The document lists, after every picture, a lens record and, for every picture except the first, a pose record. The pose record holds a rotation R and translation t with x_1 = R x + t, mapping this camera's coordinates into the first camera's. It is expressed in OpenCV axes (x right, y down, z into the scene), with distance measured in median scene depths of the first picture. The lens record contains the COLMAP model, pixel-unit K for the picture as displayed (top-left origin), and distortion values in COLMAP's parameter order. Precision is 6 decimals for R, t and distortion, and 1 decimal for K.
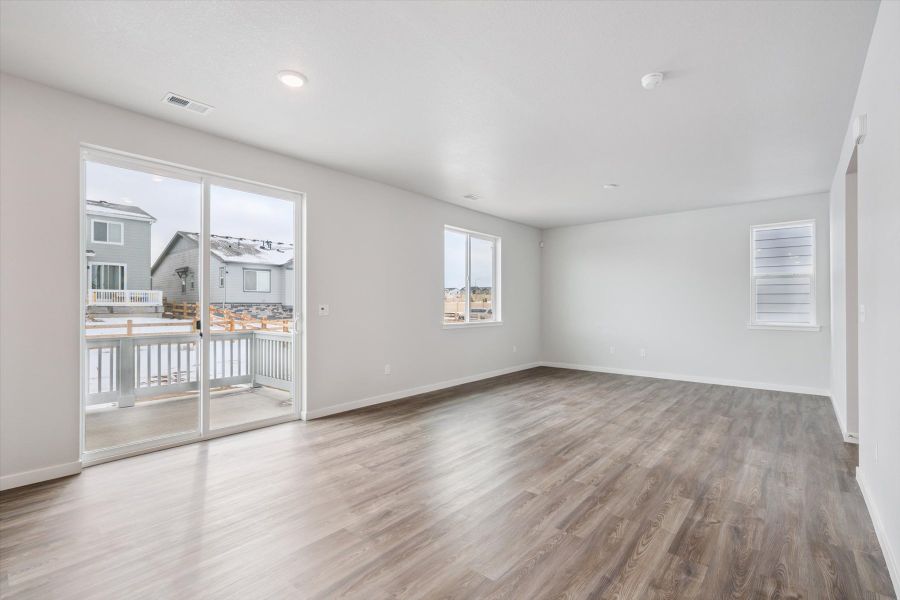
lens RADIAL K [[410.4, 0, 453.8], [0, 410.4, 303.7], [0, 0, 1]] dist [0.004946, 0.000418]
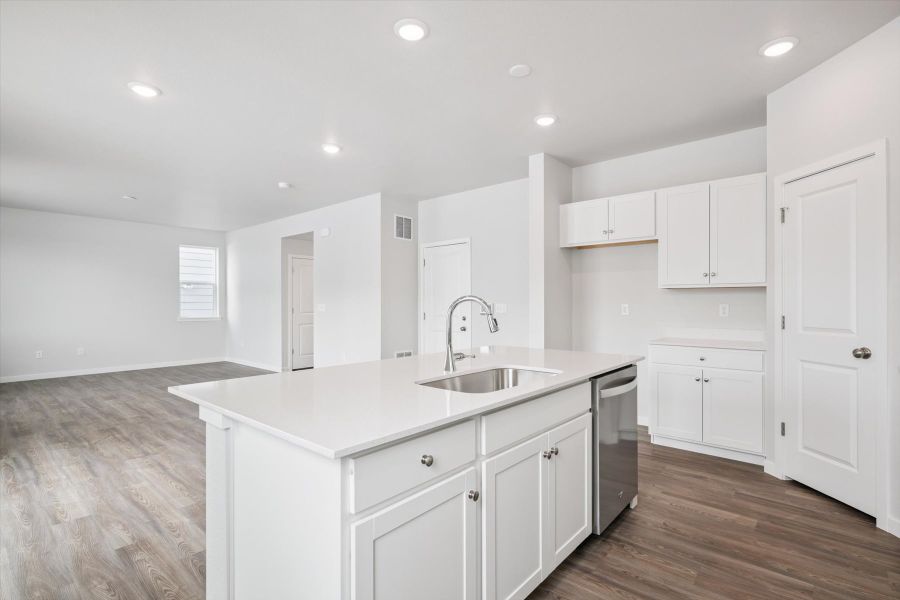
lens RADIAL K [[429.0, 0, 454.6], [0, 429.0, 299.4], [0, 0, 1]] dist [0.004954, 0.000864]
pose [[0.000073, 0.007578, 0.999971, -1.082696], [-0.001854, 0.999970, -0.007578, -0.003360], [-0.999998, -0.001853, 0.000087, 0.153665]]
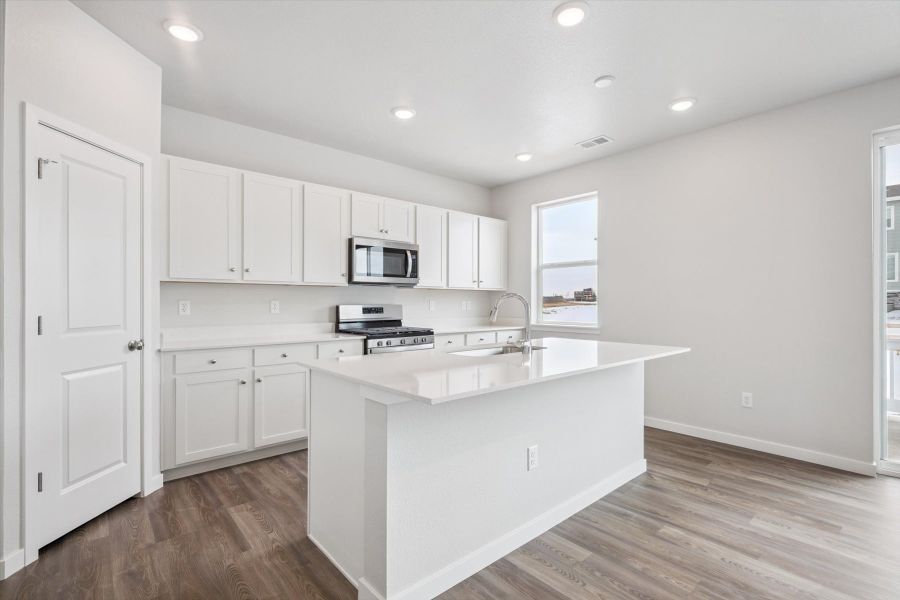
lens RADIAL K [[410.4, 0, 453.8], [0, 410.4, 303.7], [0, 0, 1]] dist [0.004946, 0.000418]
pose [[-0.149570, 0.009101, -0.988709, 0.145004], [0.000629, 0.999958, 0.009109, -0.001372], [0.988751, 0.000741, -0.149570, 0.140725]]
